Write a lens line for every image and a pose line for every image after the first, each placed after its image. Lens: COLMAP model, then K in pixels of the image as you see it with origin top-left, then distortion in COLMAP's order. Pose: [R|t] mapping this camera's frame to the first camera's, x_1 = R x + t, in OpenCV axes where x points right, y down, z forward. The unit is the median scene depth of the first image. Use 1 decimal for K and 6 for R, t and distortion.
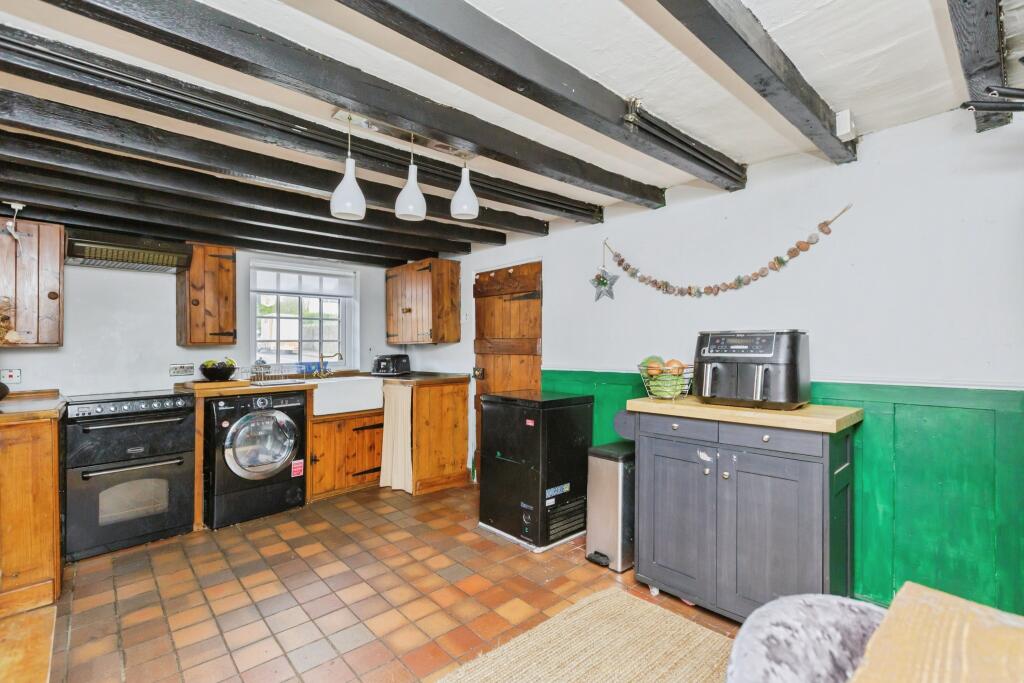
lens RADIAL K [[473.8, 0, 506.4], [0, 473.8, 329.7], [0, 0, 1]] dist [-0.001588, -0.000140]
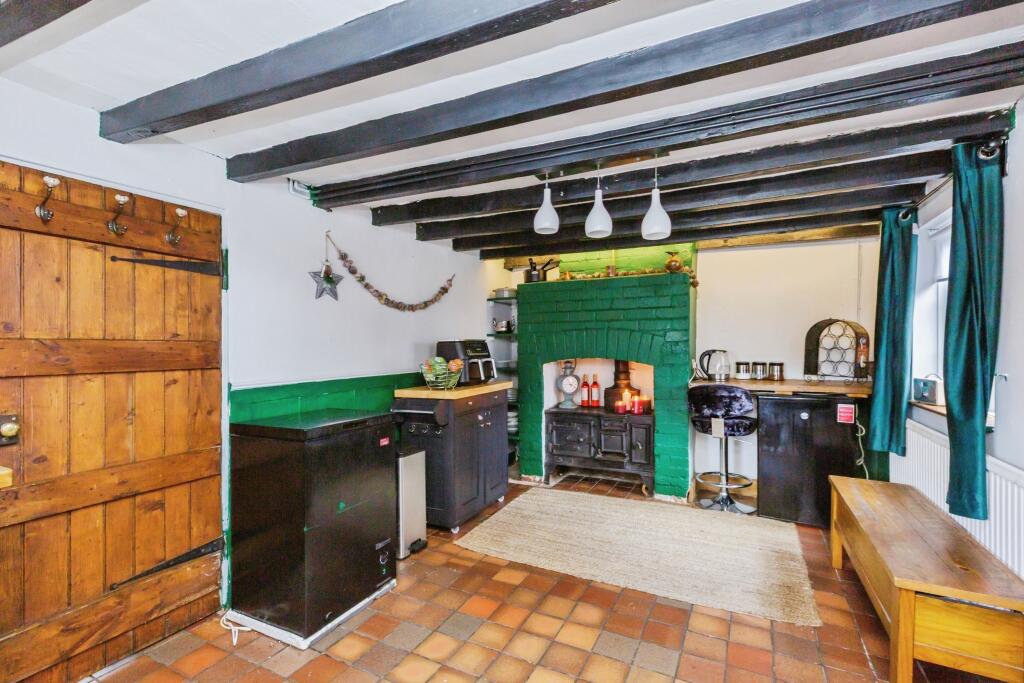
lens RADIAL K [[458.6, 0, 519.4], [0, 458.6, 351.2], [0, 0, 1]] dist [0.048236, -0.000004]
pose [[-0.370278, -0.009159, 0.928876, -0.740388], [-0.021510, 0.999768, 0.001283, 0.025876], [-0.928672, -0.019505, -0.370389, 1.002104]]
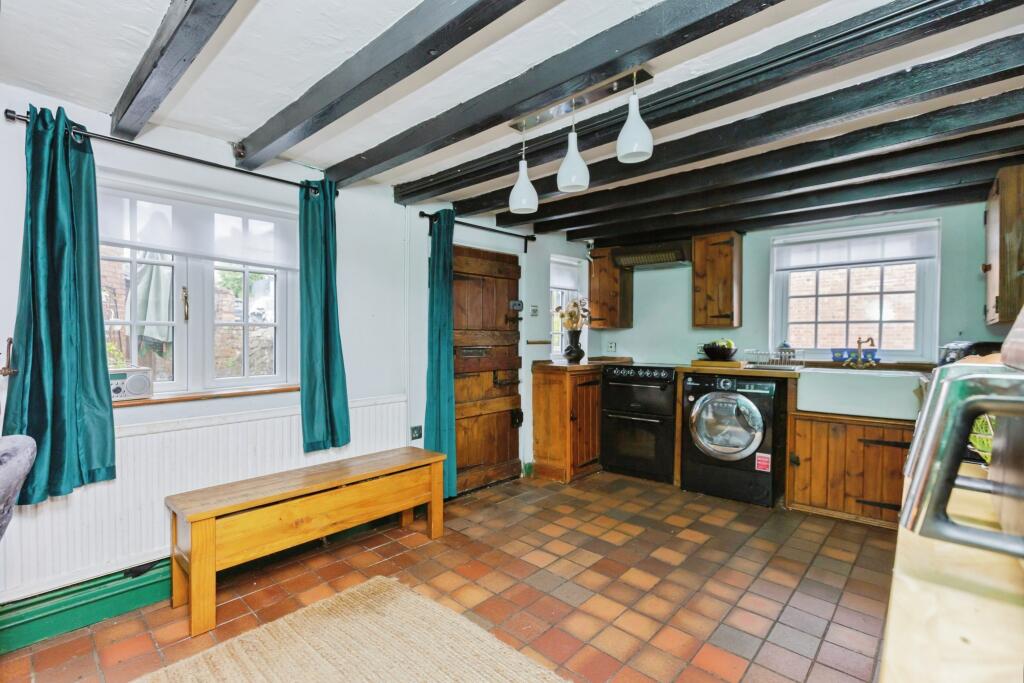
lens RADIAL K [[473.8, 0, 506.4], [0, 473.8, 329.7], [0, 0, 1]] dist [-0.001588, -0.000140]
pose [[0.070078, 0.004140, -0.997533, 0.481139], [0.029559, 0.999544, 0.006225, 0.020307], [0.997103, -0.029923, 0.069923, 0.507862]]
